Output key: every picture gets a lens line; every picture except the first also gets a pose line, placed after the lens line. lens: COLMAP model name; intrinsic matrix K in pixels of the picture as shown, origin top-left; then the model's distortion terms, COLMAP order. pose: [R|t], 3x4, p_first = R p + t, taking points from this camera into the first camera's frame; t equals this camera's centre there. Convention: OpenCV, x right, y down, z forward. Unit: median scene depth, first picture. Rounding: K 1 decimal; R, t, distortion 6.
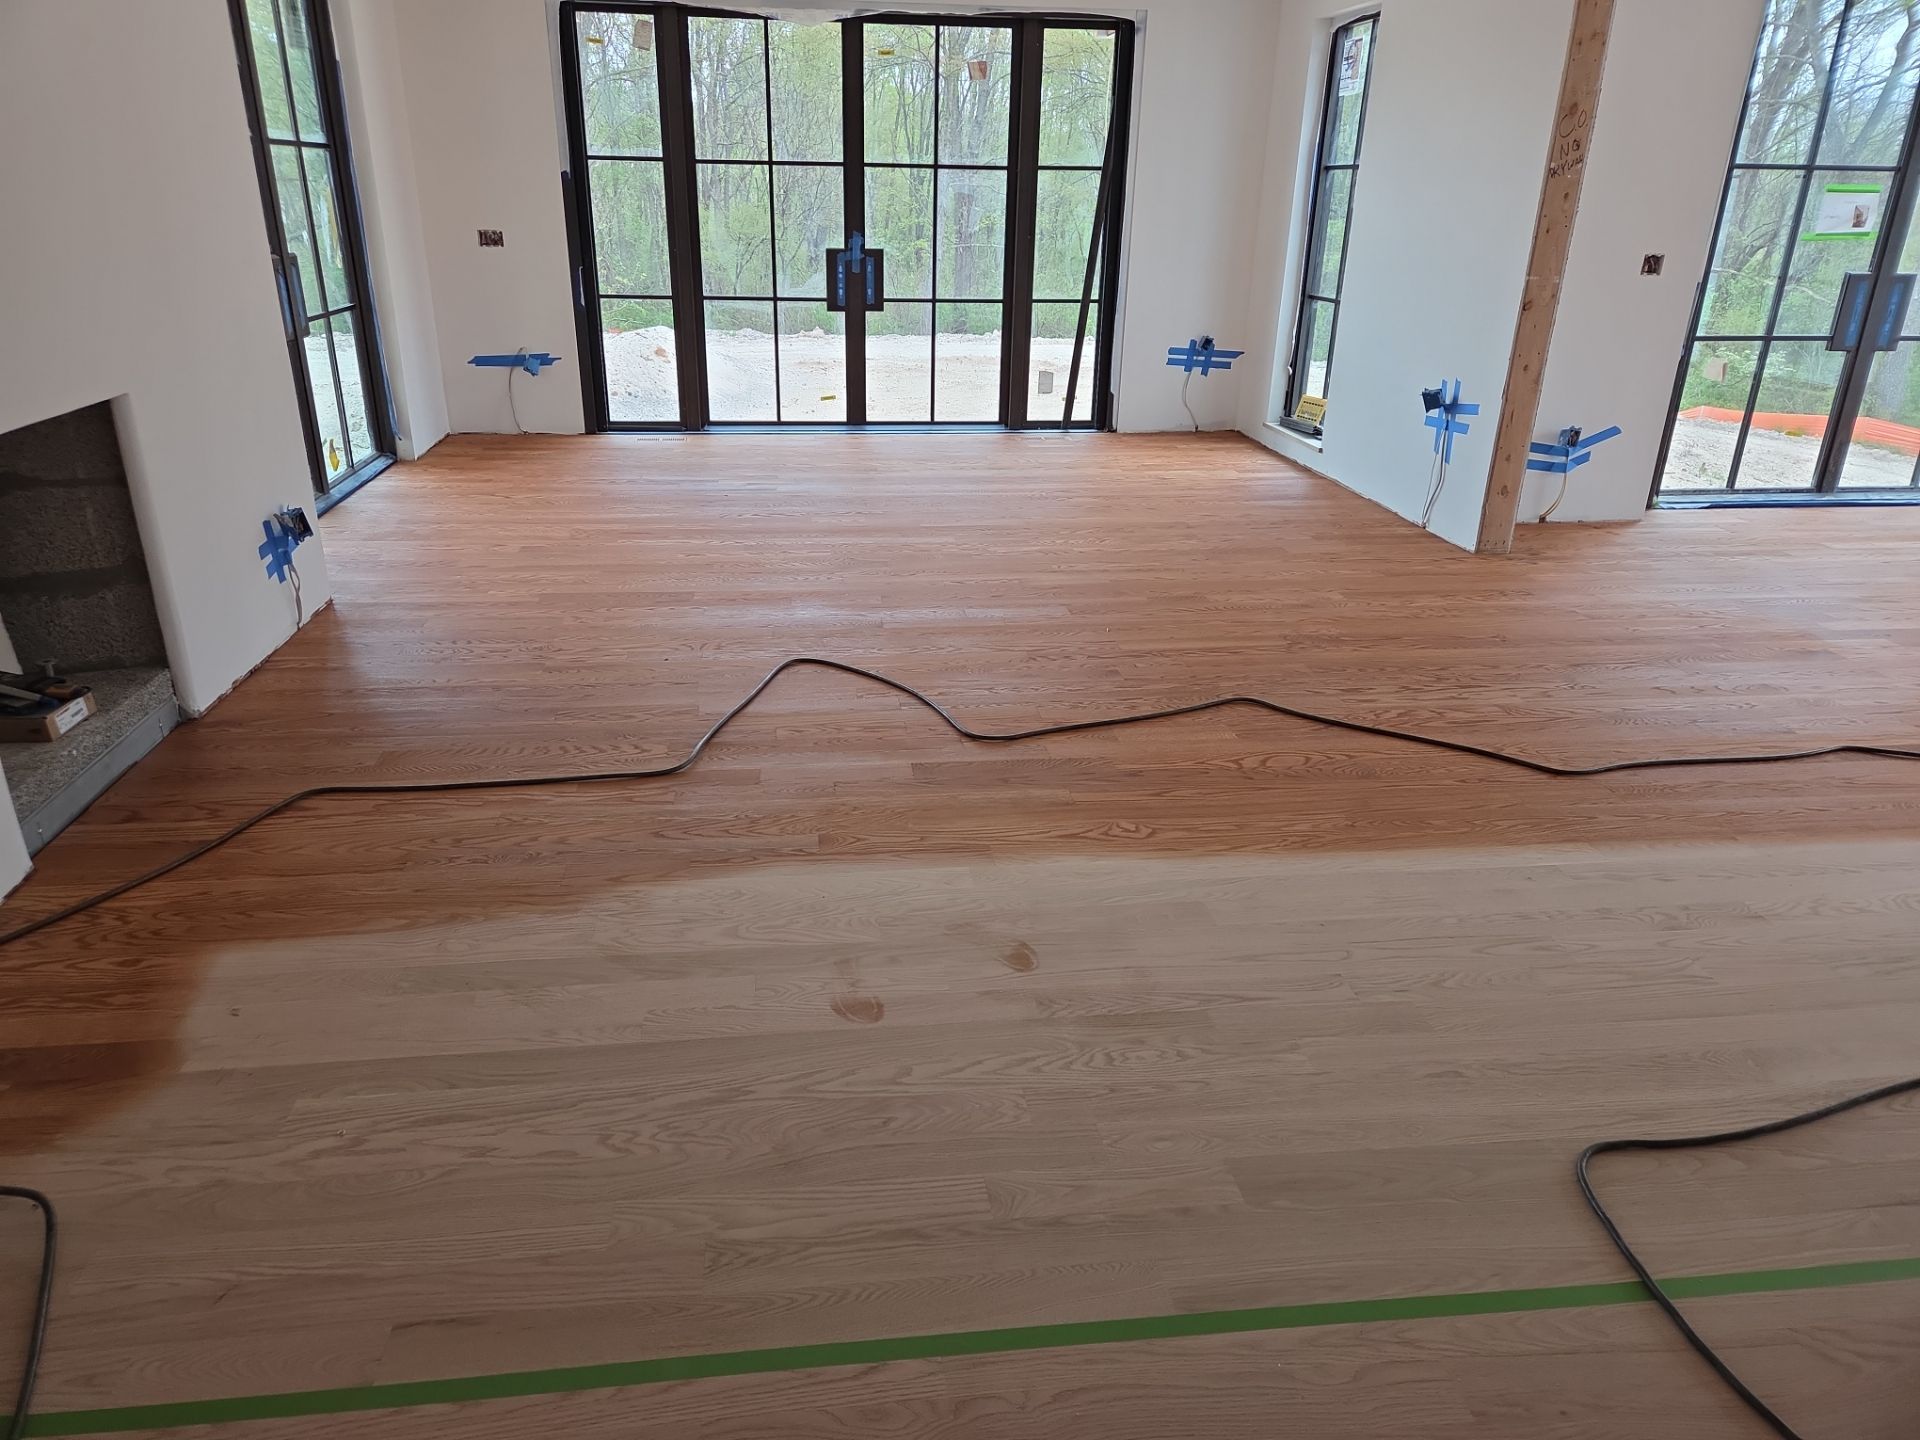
lens RADIAL K [[1278.1, 0, 931.0], [0, 1278.1, 689.9], [0, 0, 1]] dist [0.102662, -0.091986]
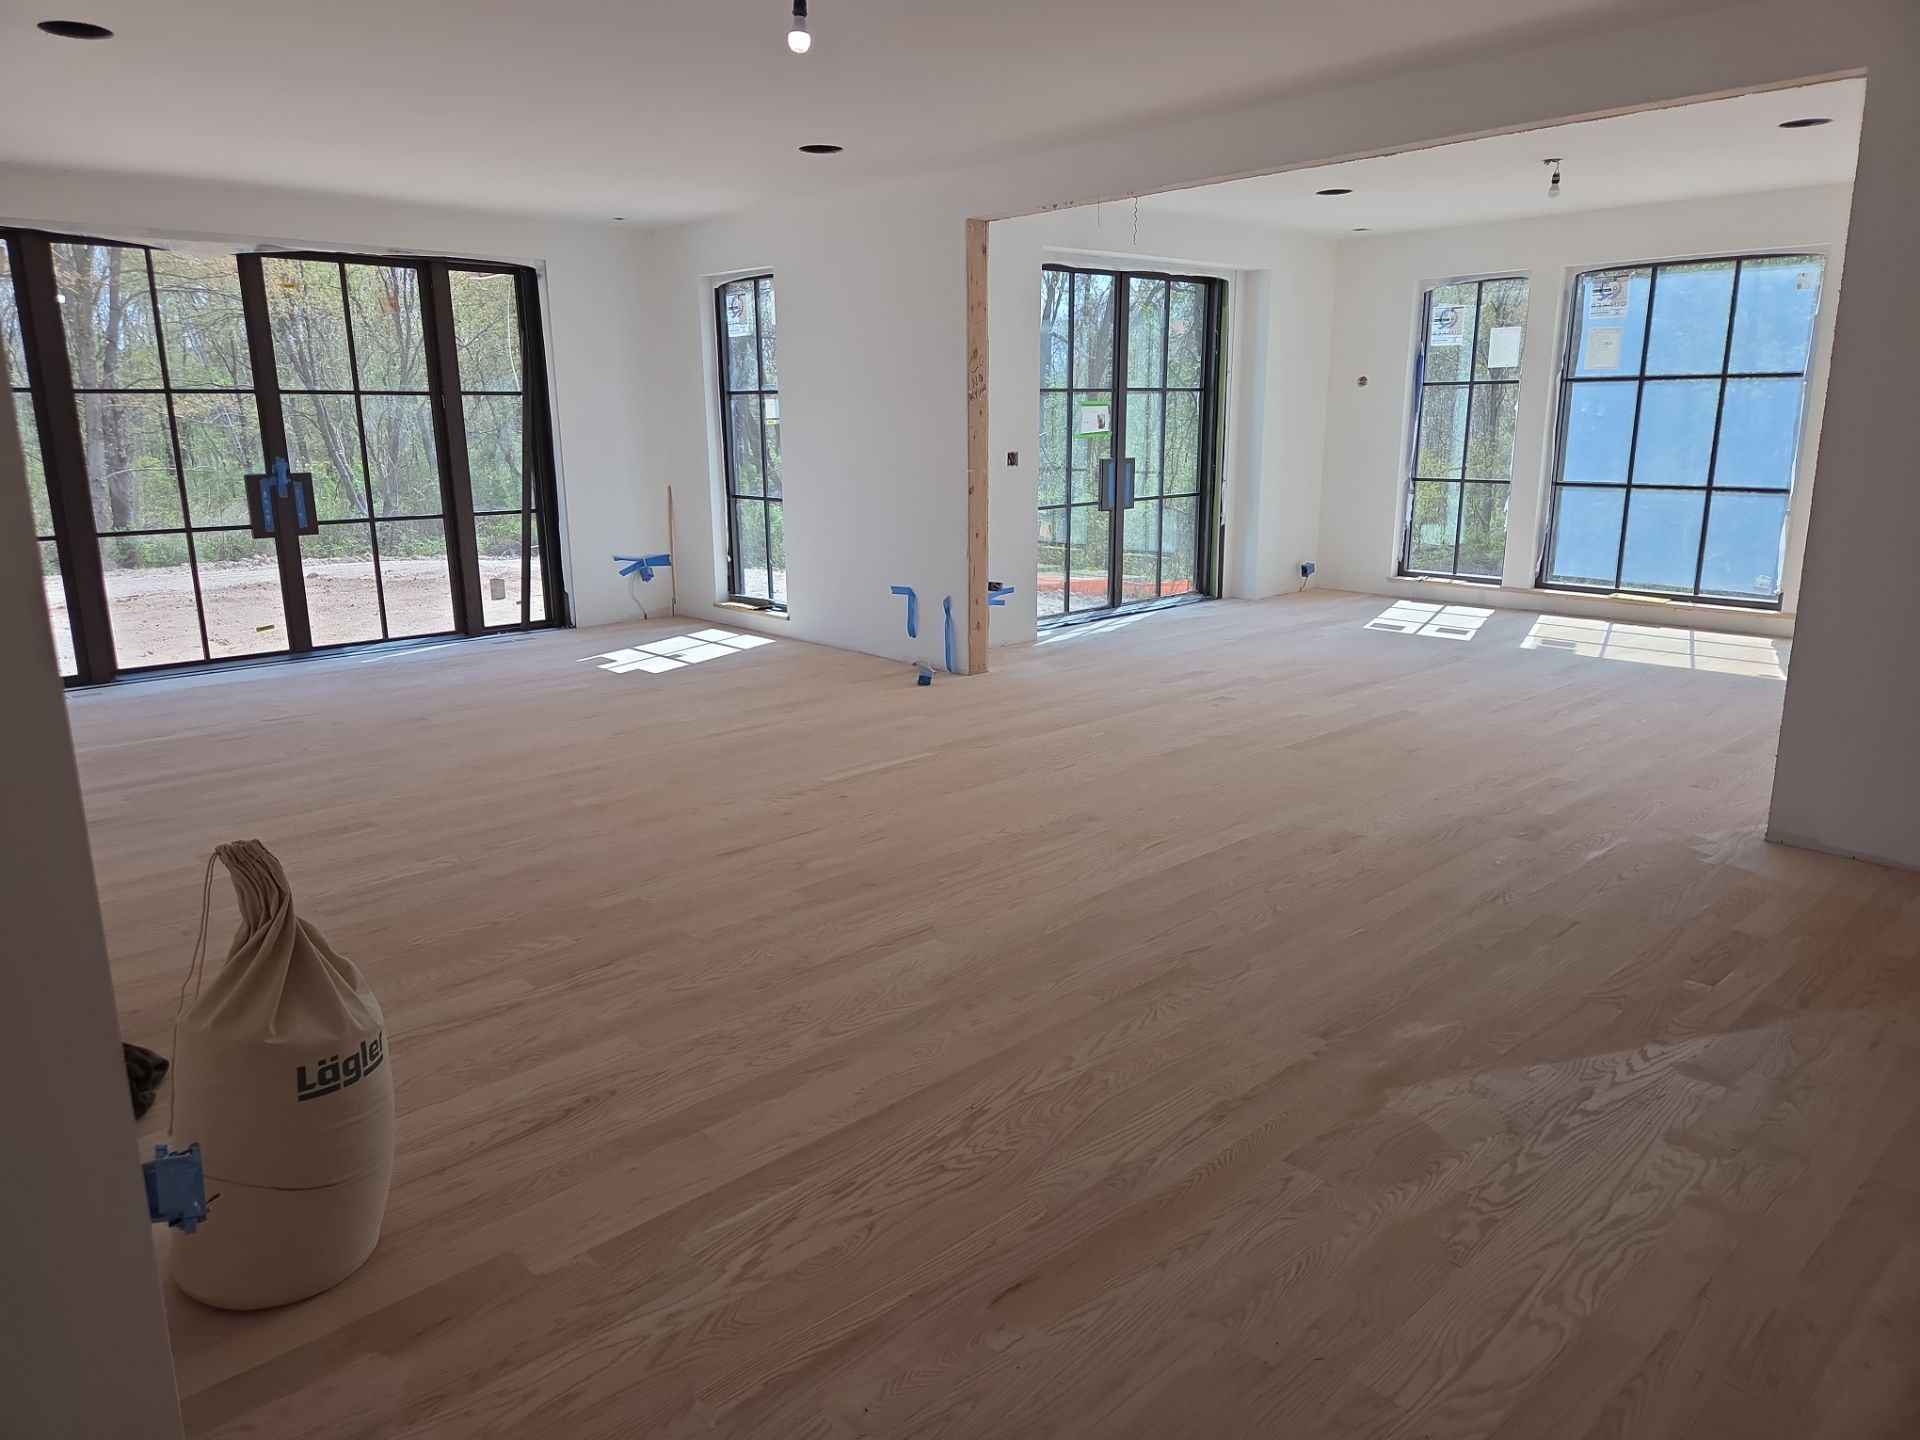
lens RADIAL K [[1278.1, 0, 931.0], [0, 1278.1, 689.9], [0, 0, 1]] dist [0.102662, -0.091986]
pose [[0.814920, -0.147673, 0.560445, -0.241056], [0.230905, 0.969661, -0.080252, 0.002167], [-0.531591, 0.194808, 0.824294, -0.021344]]
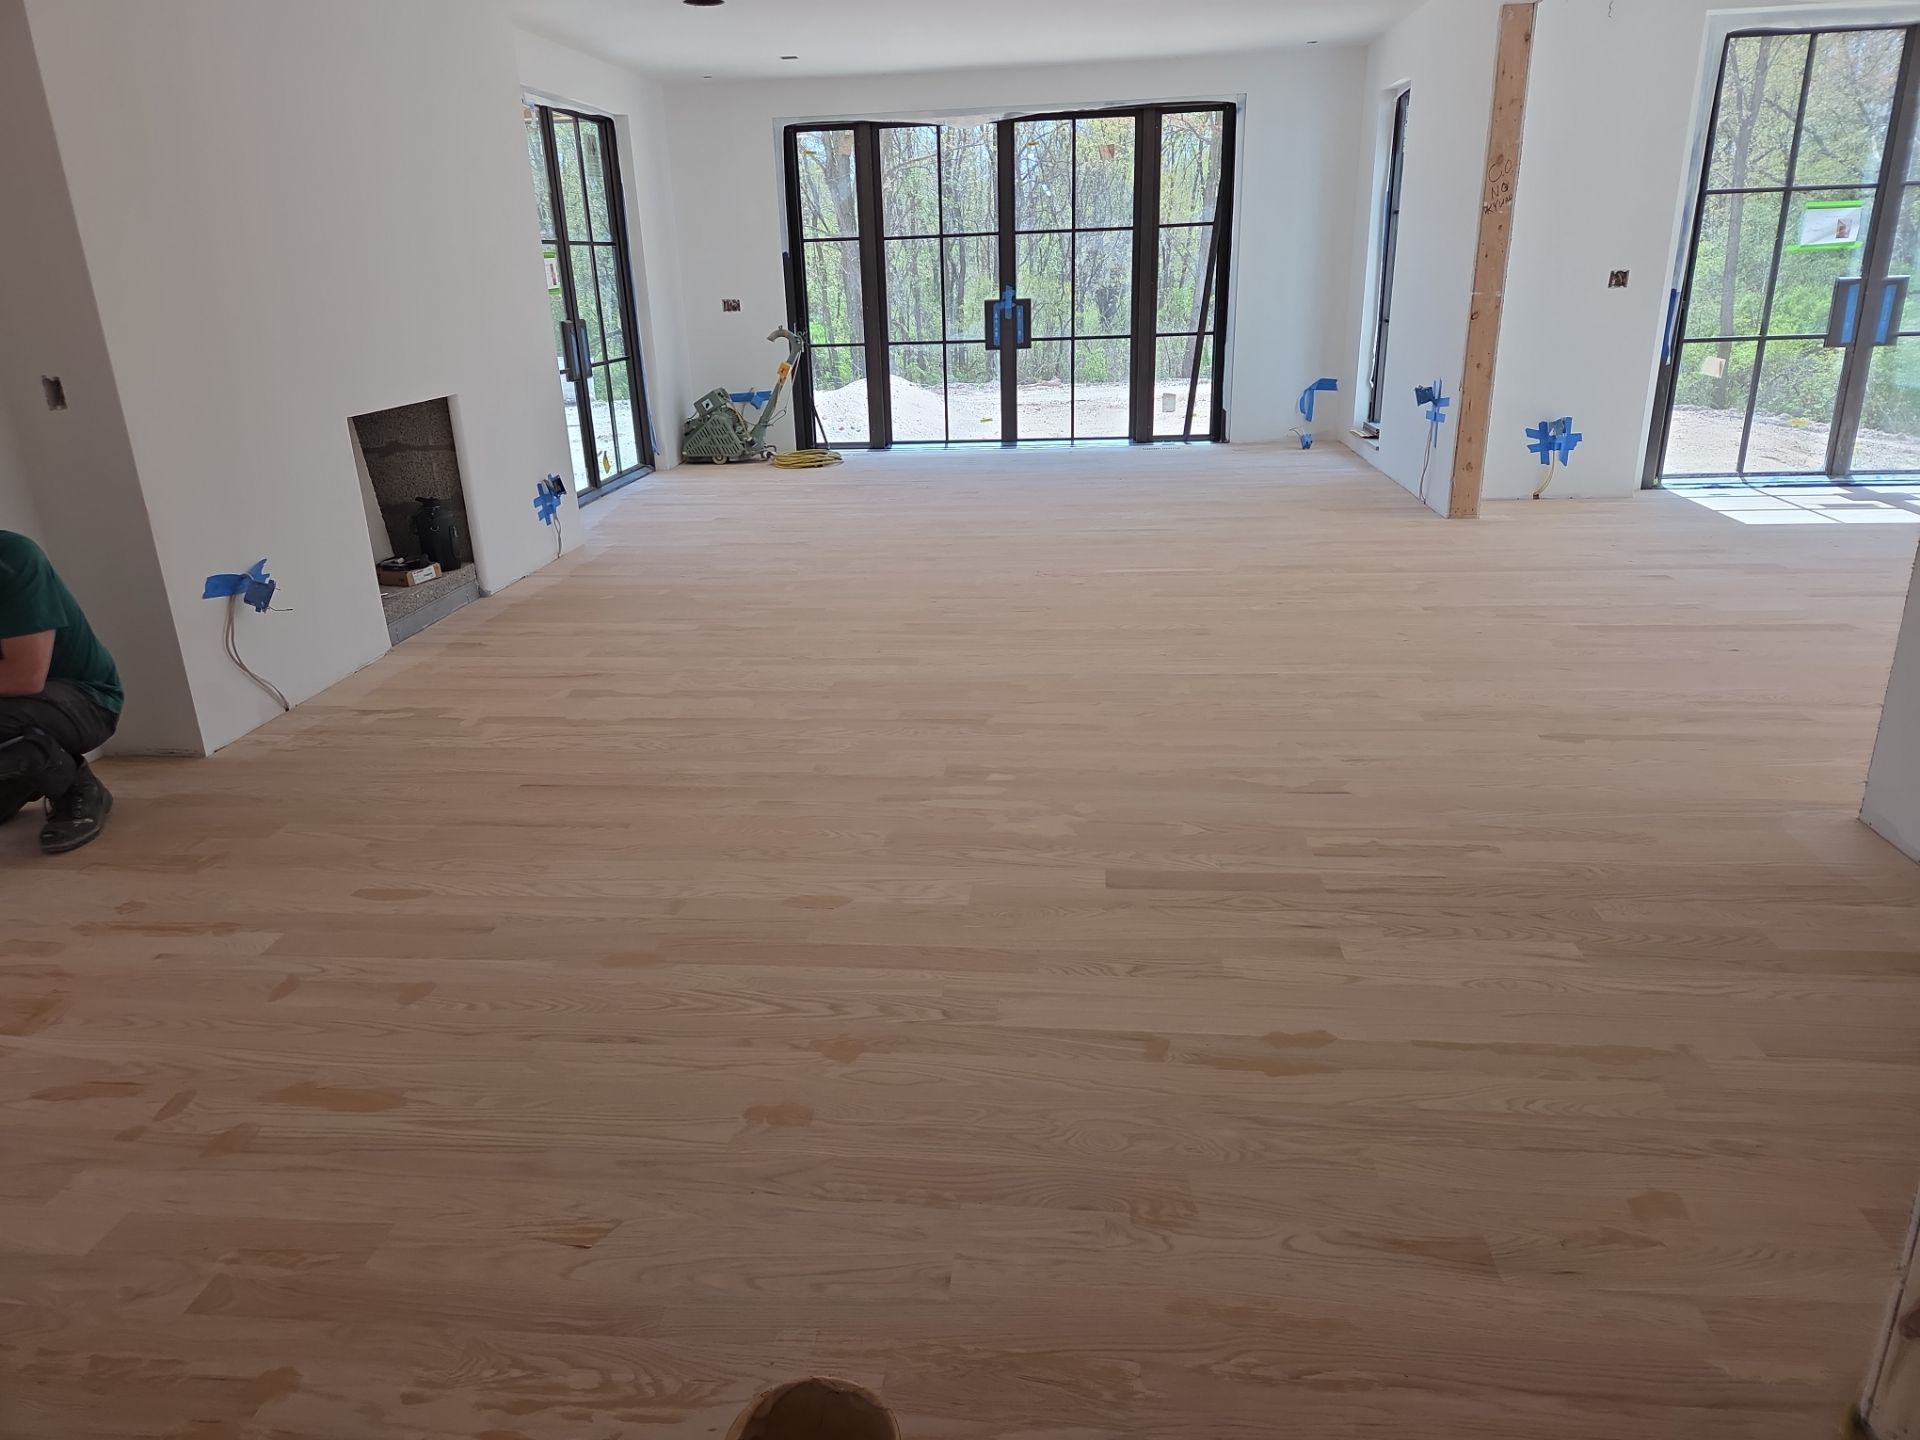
lens RADIAL K [[1278.1, 0, 931.0], [0, 1278.1, 689.9], [0, 0, 1]] dist [0.102662, -0.091986]
pose [[0.973765, 0.024815, -0.226199, 0.165957], [-0.035153, 0.998508, -0.041792, 0.090835], [0.224825, 0.048647, 0.973184, -0.211709]]
